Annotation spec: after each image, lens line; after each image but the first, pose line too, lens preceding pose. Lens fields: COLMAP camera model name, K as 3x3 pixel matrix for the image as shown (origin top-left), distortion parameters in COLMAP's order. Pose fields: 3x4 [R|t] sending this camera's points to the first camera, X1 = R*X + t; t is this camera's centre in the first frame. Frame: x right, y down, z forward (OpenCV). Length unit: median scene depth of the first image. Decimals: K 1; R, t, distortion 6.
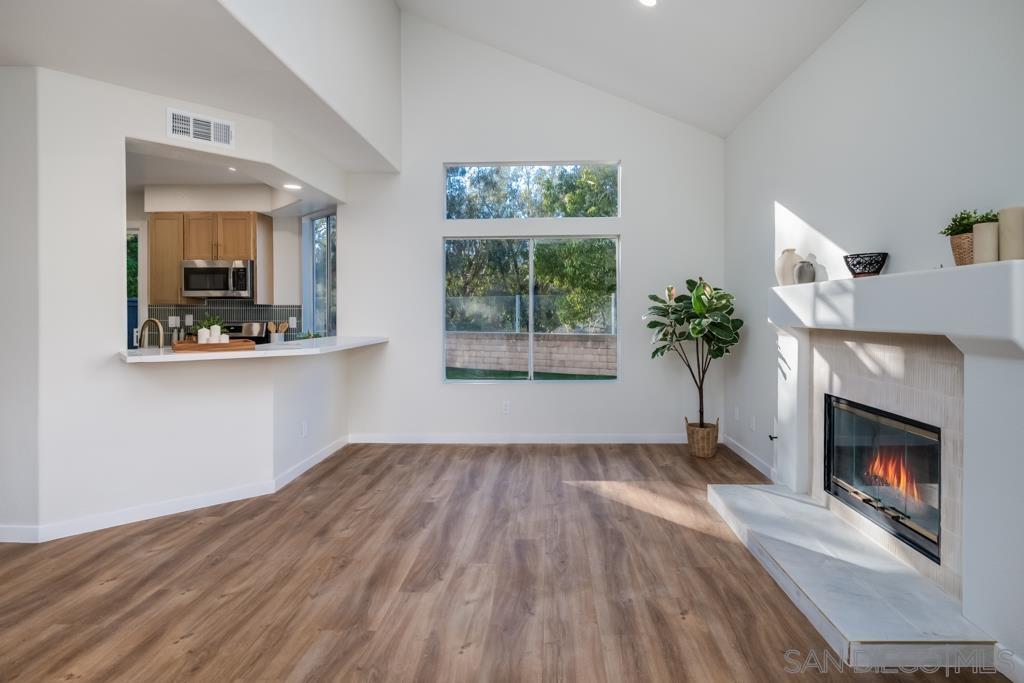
lens RADIAL K [[563.8, 0, 503.3], [0, 563.8, 316.1], [0, 0, 1]] dist [0.002236, -0.000844]
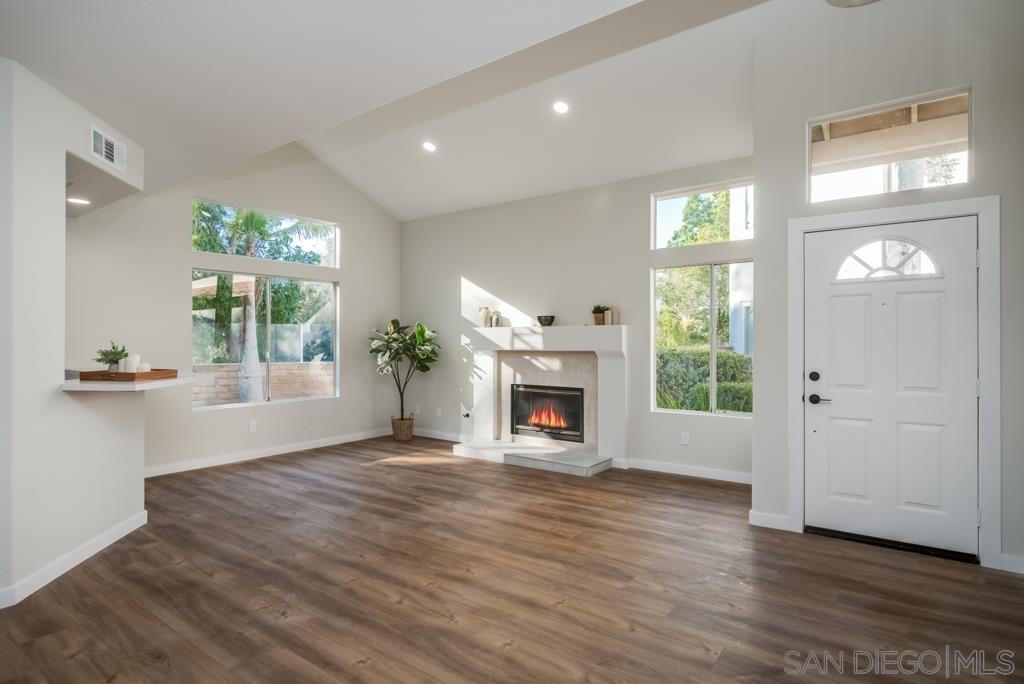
lens RADIAL K [[619.0, 0, 512.5], [0, 619.0, 347.4], [0, 0, 1]] dist [-0.002619, 0.001015]
pose [[0.547675, -0.006013, 0.836670, -1.276079], [0.004257, 0.999981, 0.004400, 0.001246], [-0.836680, 0.001152, 0.547690, -0.184946]]
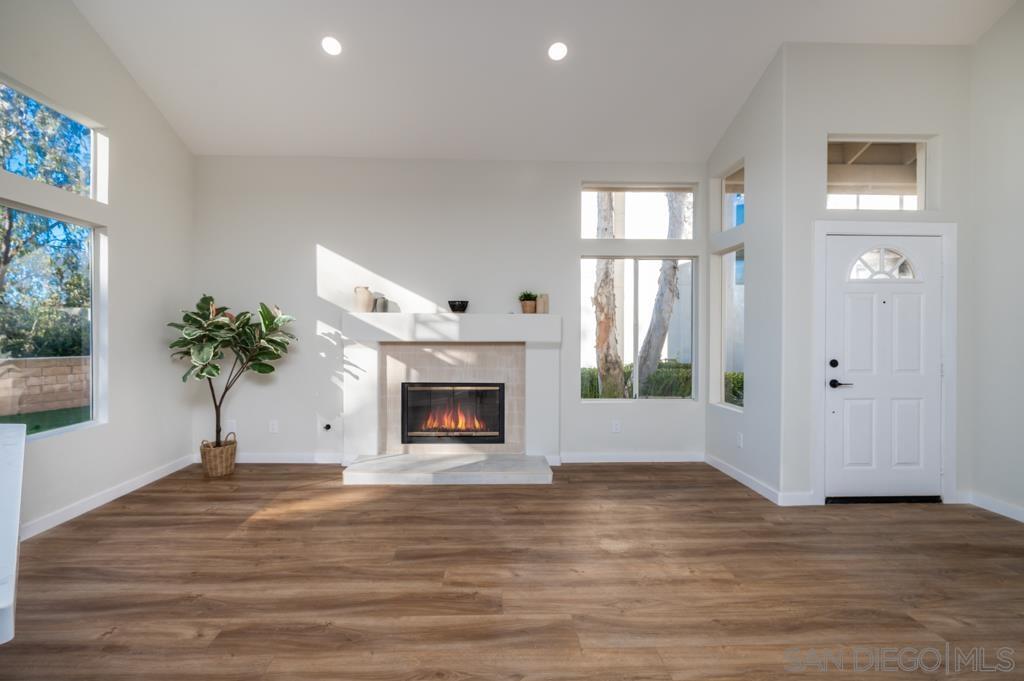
lens RADIAL K [[478.5, 0, 513.7], [0, 478.5, 338.0], [0, 0, 1]] dist [-0.000449, -0.001429]
pose [[-0.140127, -0.008815, 0.990094, -0.847256], [0.001206, 0.999958, 0.009073, -0.000894], [-0.990133, 0.002465, -0.140111, 0.919356]]
